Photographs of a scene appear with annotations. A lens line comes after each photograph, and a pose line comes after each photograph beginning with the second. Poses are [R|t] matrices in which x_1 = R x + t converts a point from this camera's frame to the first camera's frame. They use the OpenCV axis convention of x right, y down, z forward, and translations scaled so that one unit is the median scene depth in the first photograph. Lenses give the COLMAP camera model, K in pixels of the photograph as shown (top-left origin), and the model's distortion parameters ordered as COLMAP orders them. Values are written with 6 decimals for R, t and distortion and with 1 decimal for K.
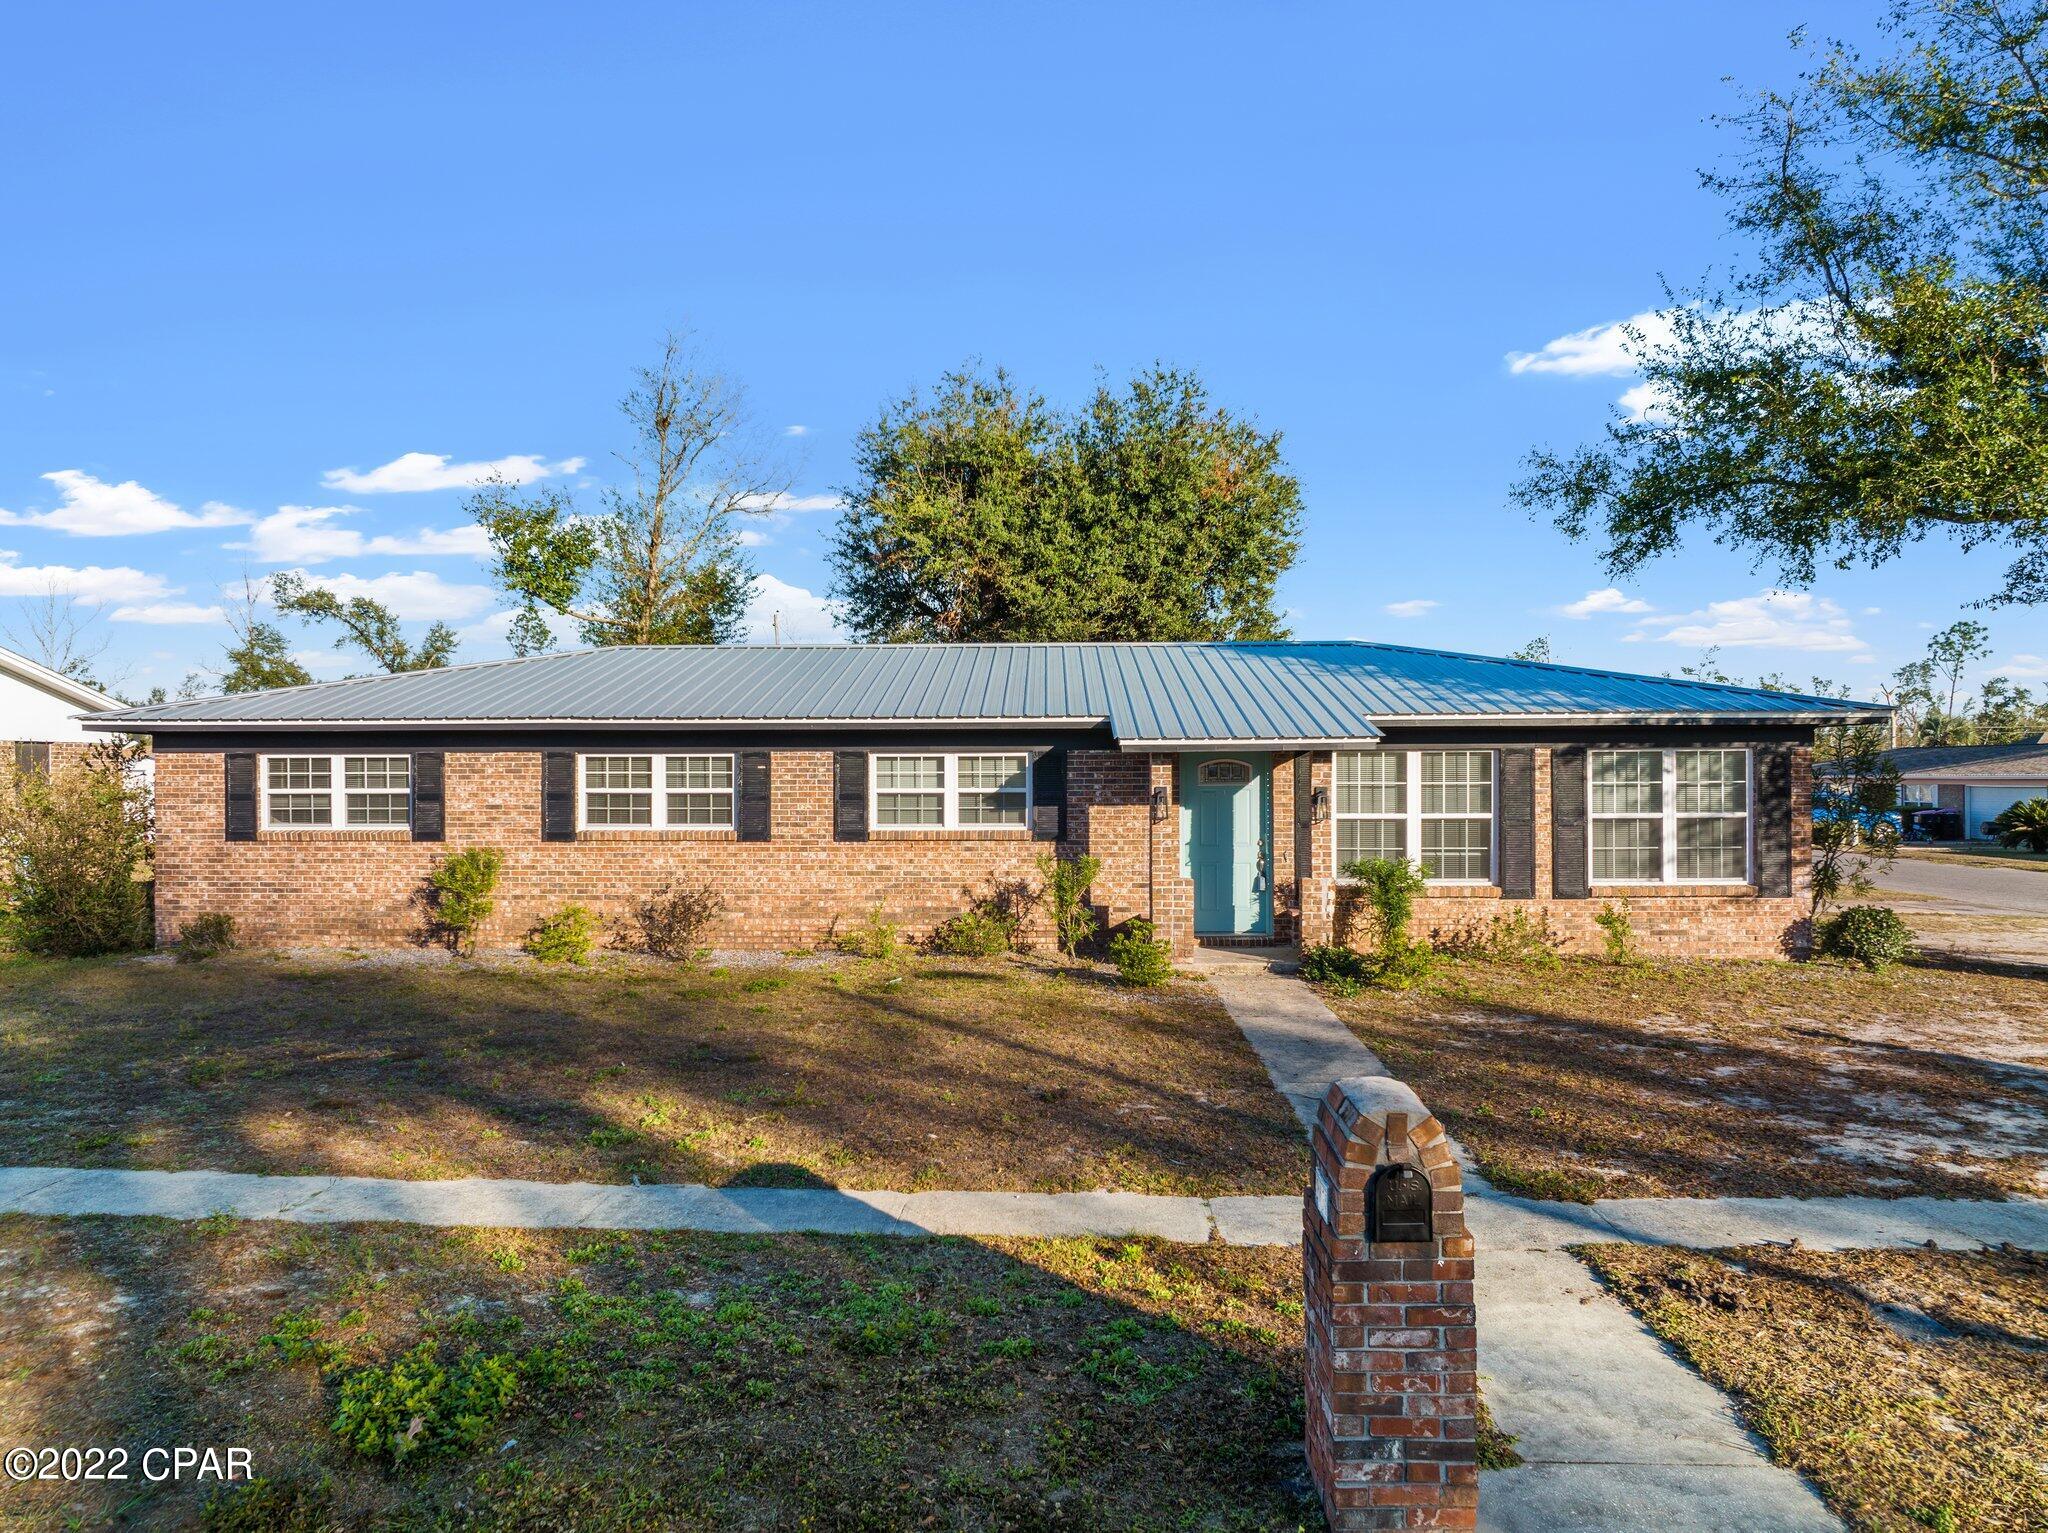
lens RADIAL K [[1418.0, 0, 1023.3], [0, 1418.0, 769.6], [0, 0, 1]] dist [-0.024543, -0.000032]
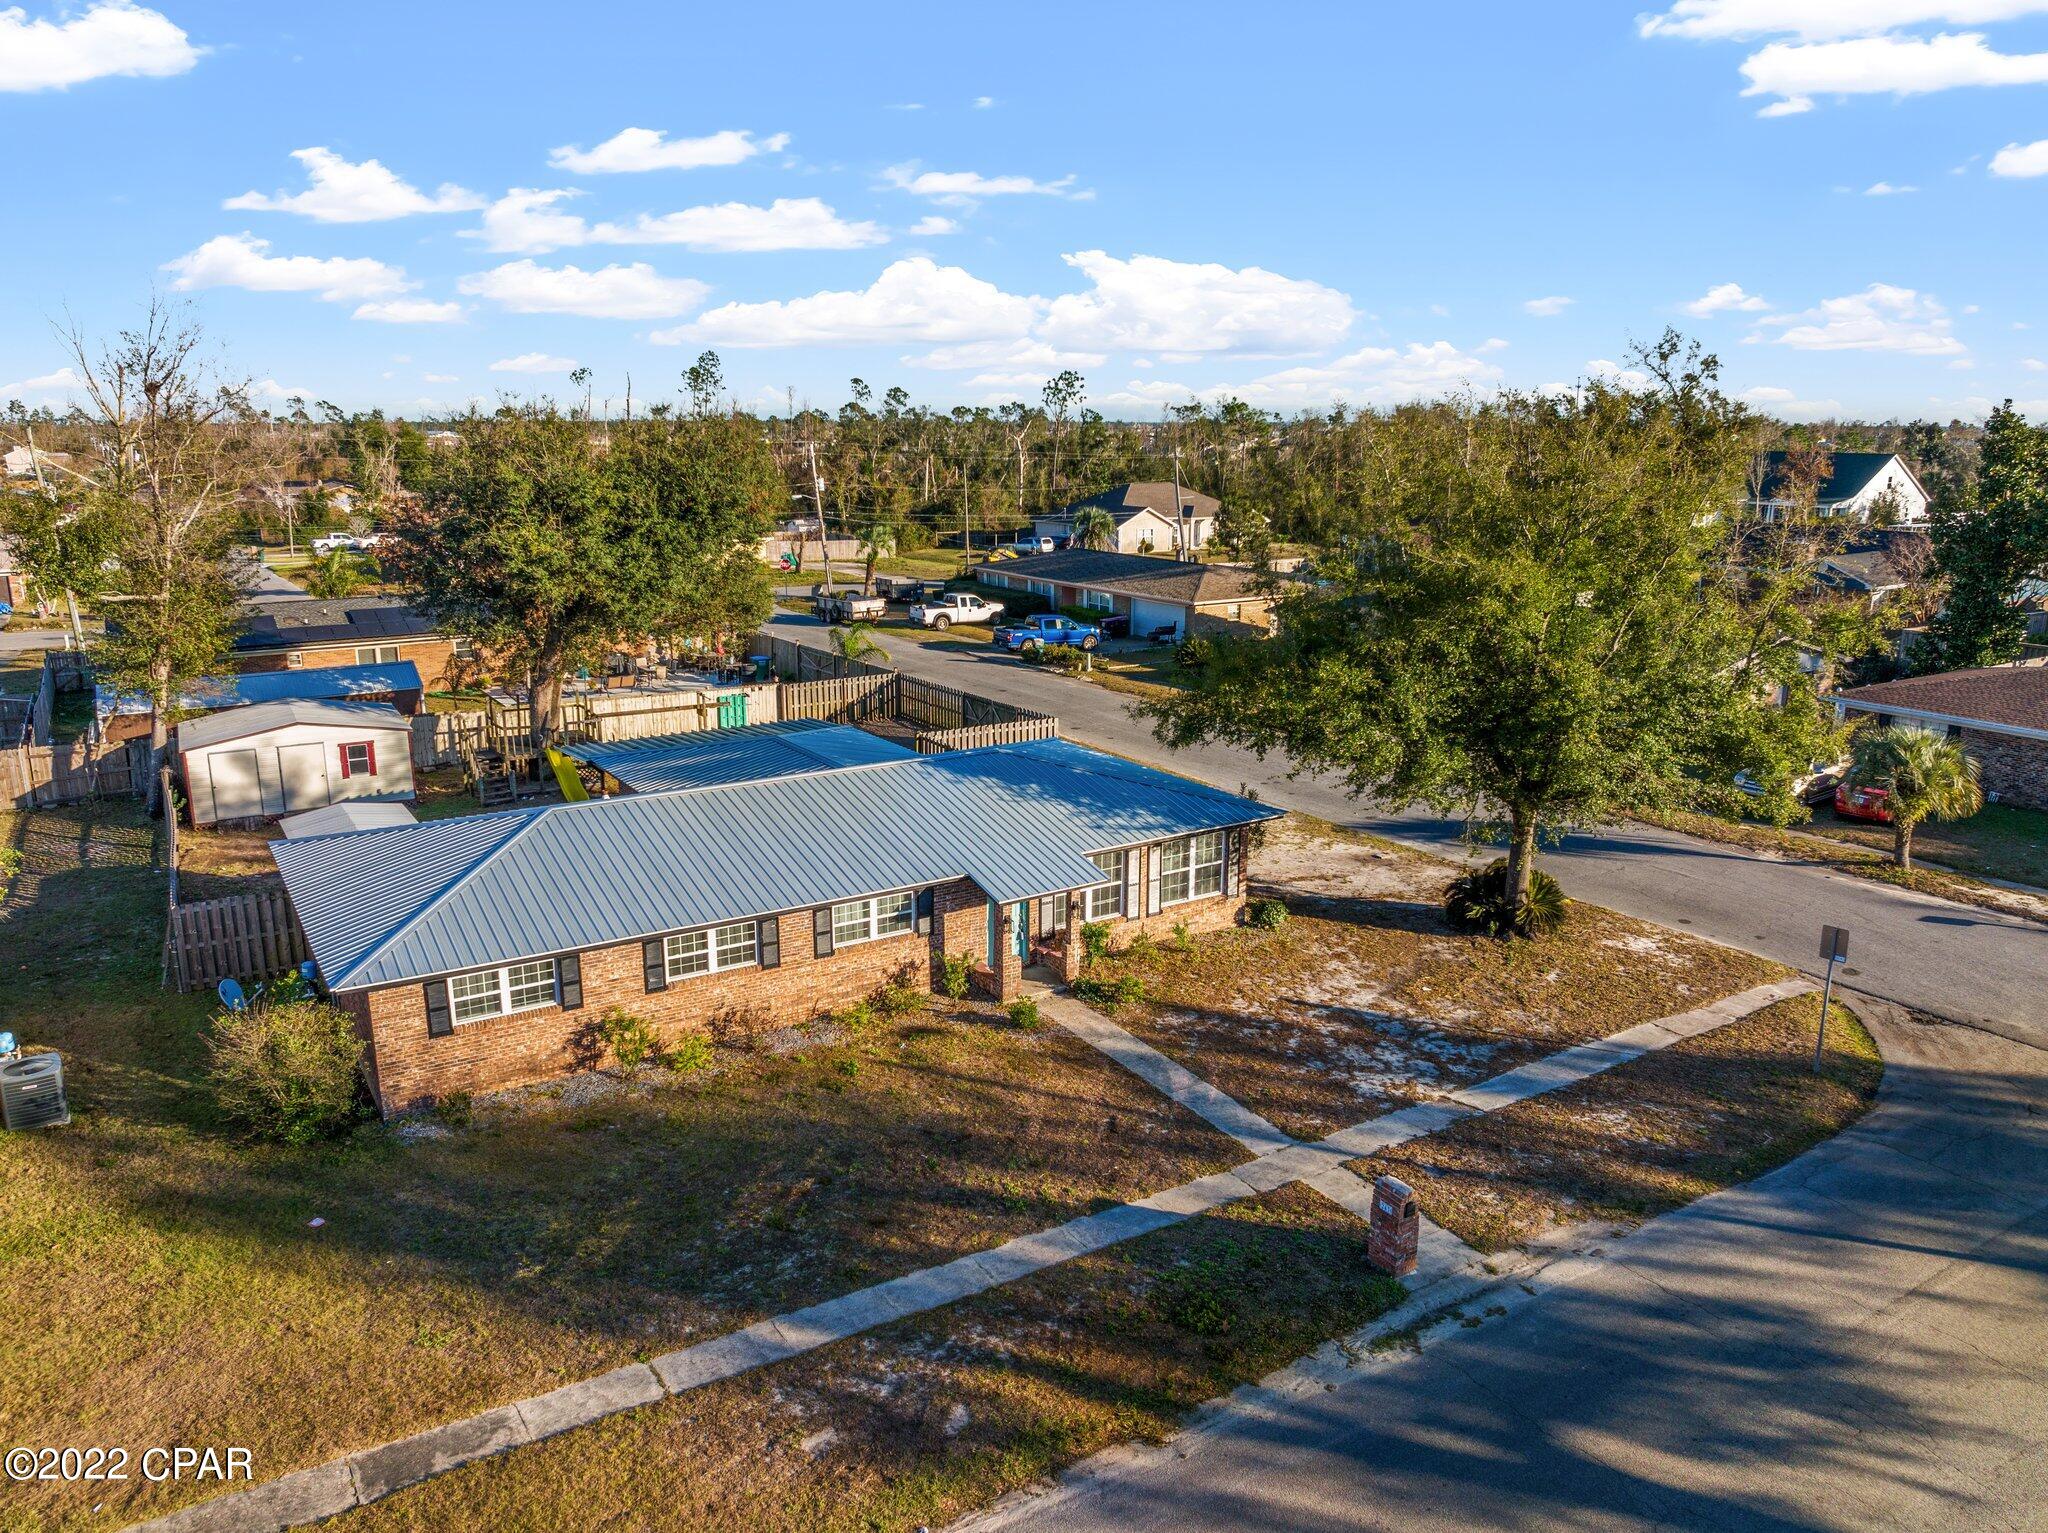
lens RADIAL K [[1418.0, 0, 1012.4], [0, 1418.0, 771.8], [0, 0, 1]] dist [-0.024543, -0.000032]
pose [[0.831791, -0.129351, 0.539808, -0.827990], [-0.004646, 0.970814, 0.239790, -0.580192], [-0.555070, -0.201963, 0.806913, -0.470339]]
